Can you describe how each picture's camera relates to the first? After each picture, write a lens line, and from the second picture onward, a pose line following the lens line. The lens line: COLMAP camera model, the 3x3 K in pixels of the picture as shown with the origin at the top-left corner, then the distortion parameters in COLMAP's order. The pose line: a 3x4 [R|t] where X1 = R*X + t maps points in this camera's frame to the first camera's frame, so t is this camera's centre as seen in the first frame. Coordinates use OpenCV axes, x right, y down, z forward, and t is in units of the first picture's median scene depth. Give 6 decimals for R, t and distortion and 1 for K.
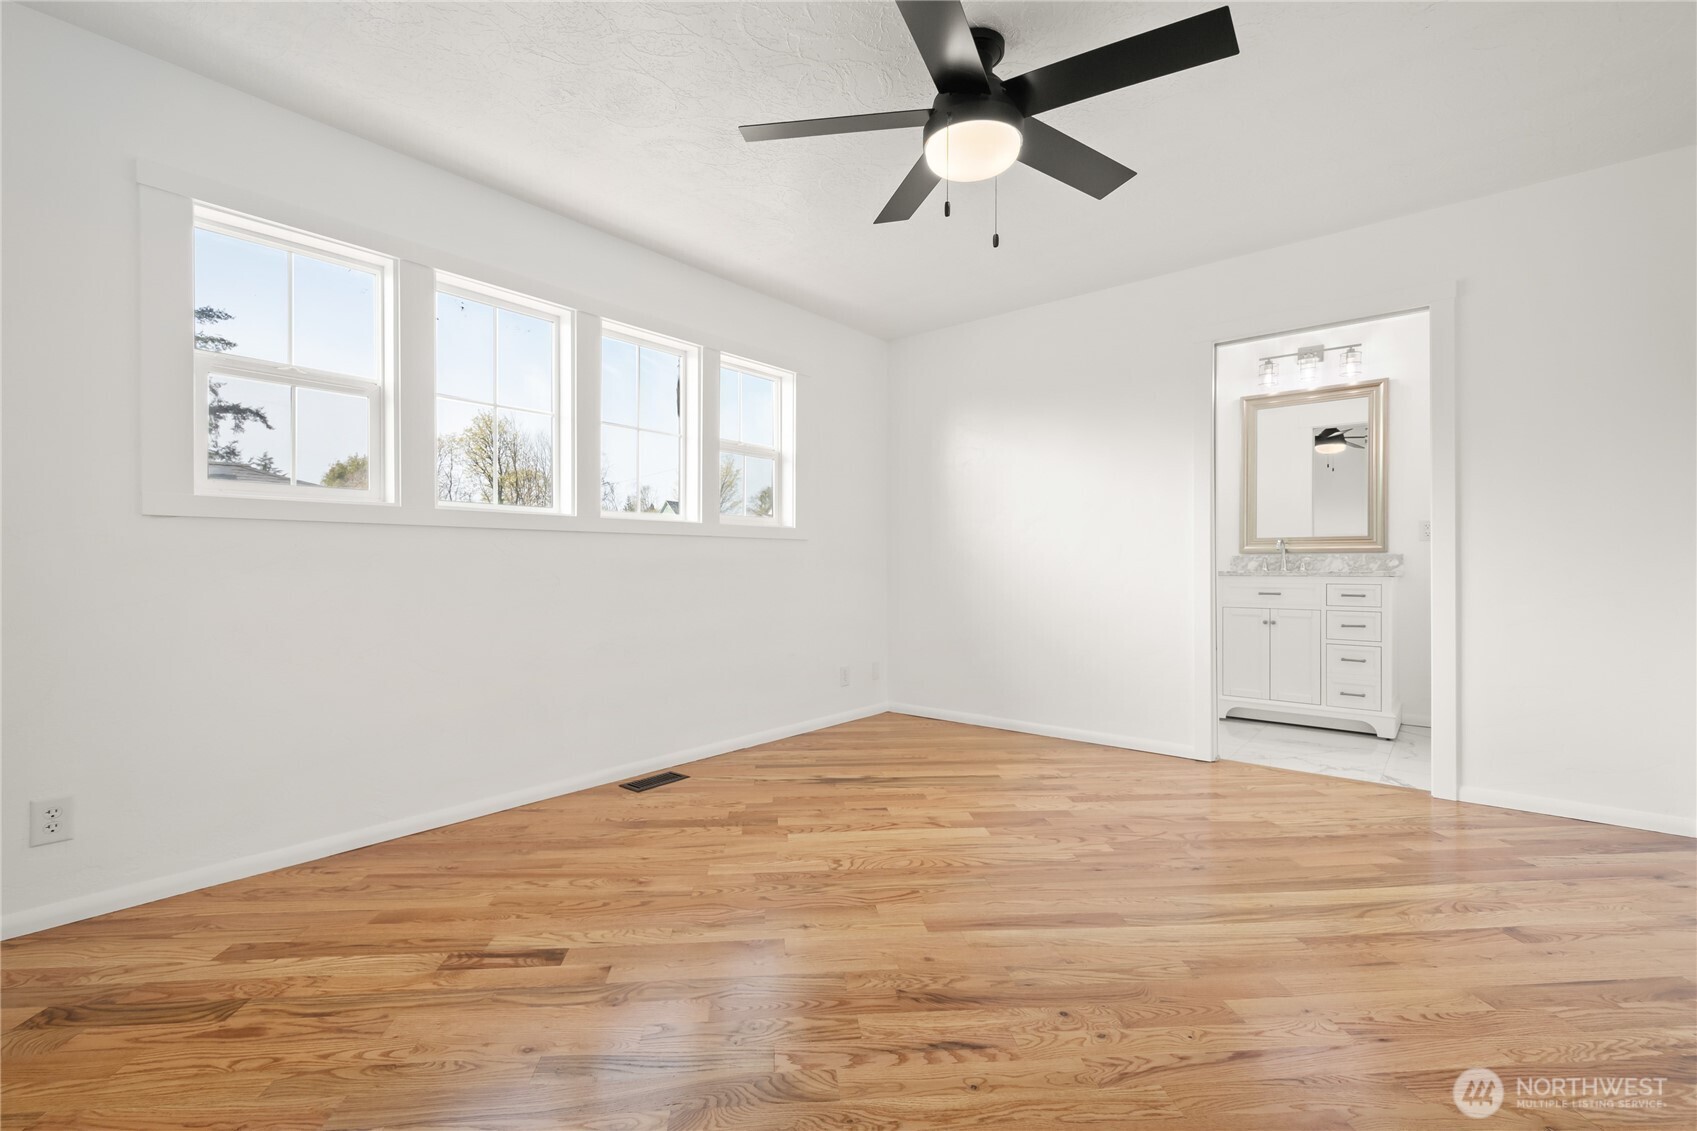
lens RADIAL K [[741.4, 0, 843.5], [0, 741.4, 574.7], [0, 0, 1]] dist [0.009300, -0.002262]
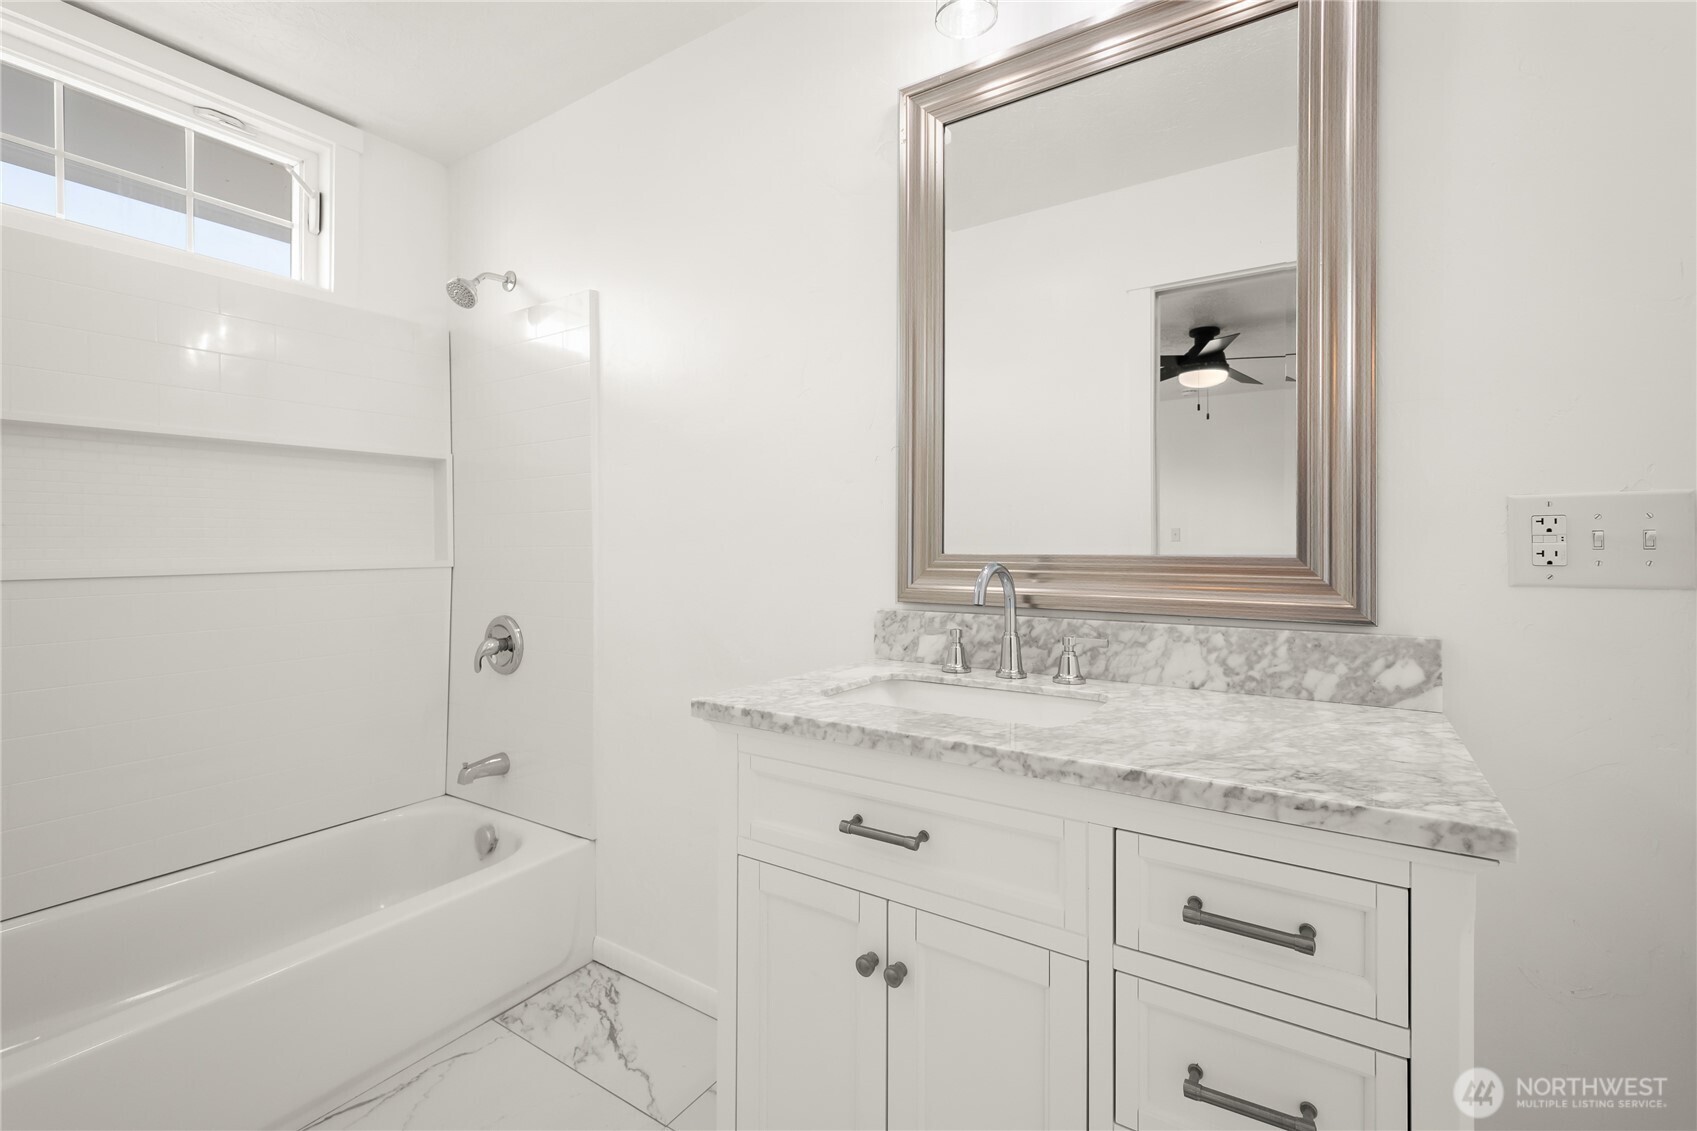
lens RADIAL K [[741.4, 0, 855.5], [0, 741.4, 551.3], [0, 0, 1]] dist [0.009300, -0.002262]
pose [[0.992277, 0.004501, 0.123961, 0.509324], [-0.003241, 0.999941, -0.010367, -0.049995], [-0.124001, 0.009885, 0.992233, 0.745966]]
